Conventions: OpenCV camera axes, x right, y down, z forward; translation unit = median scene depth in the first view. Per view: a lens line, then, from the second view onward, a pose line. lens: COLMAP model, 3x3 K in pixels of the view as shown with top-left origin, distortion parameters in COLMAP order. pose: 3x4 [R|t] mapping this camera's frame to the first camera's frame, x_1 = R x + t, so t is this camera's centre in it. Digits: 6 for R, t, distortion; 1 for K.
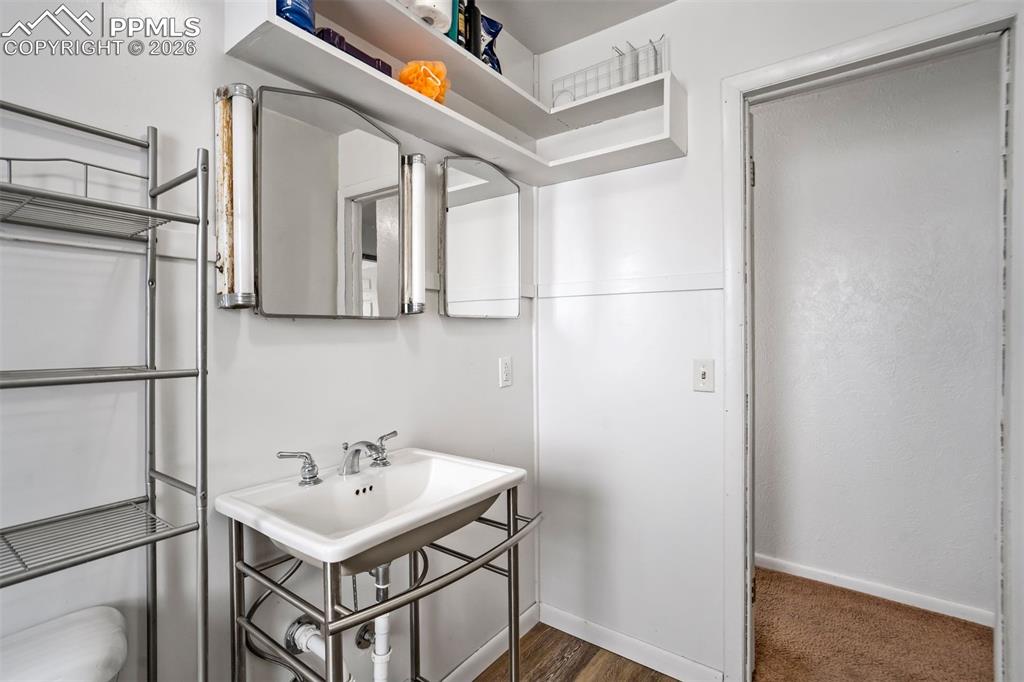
lens RADIAL K [[485.8, 0, 508.6], [0, 485.8, 334.8], [0, 0, 1]] dist [-0.005078, 0.005285]
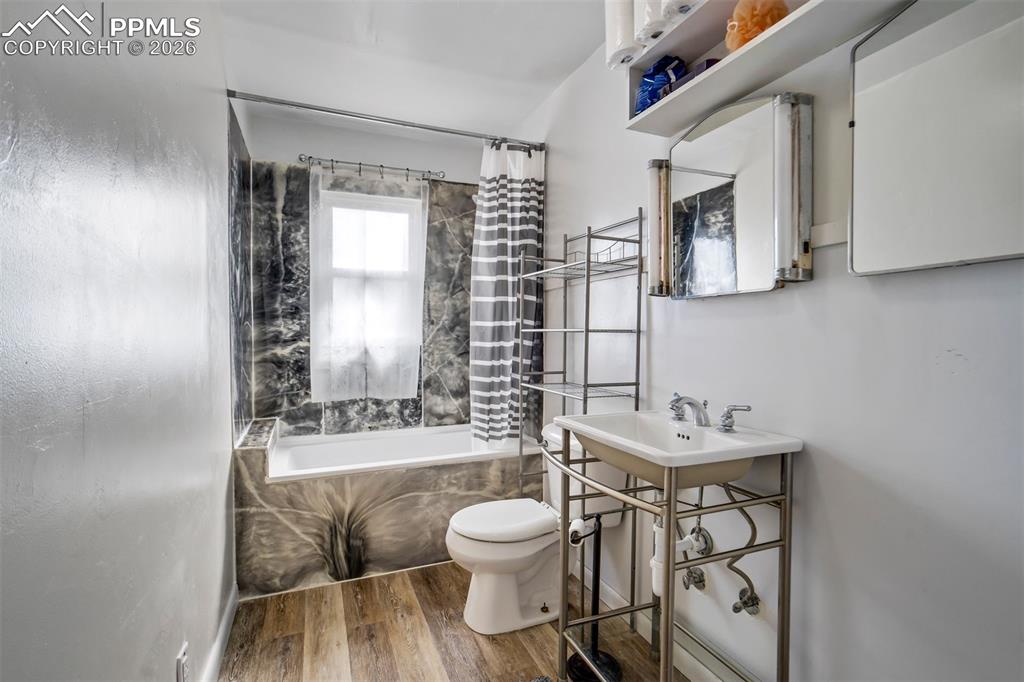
lens RADIAL K [[485.8, 0, 510.3], [0, 485.8, 340.7], [0, 0, 1]] dist [-0.005078, 0.005285]
pose [[-0.509444, 0.009314, -0.860453, 0.980693], [-0.006555, 0.999870, 0.014704, 0.065813], [0.860479, 0.013131, -0.509317, 1.259032]]
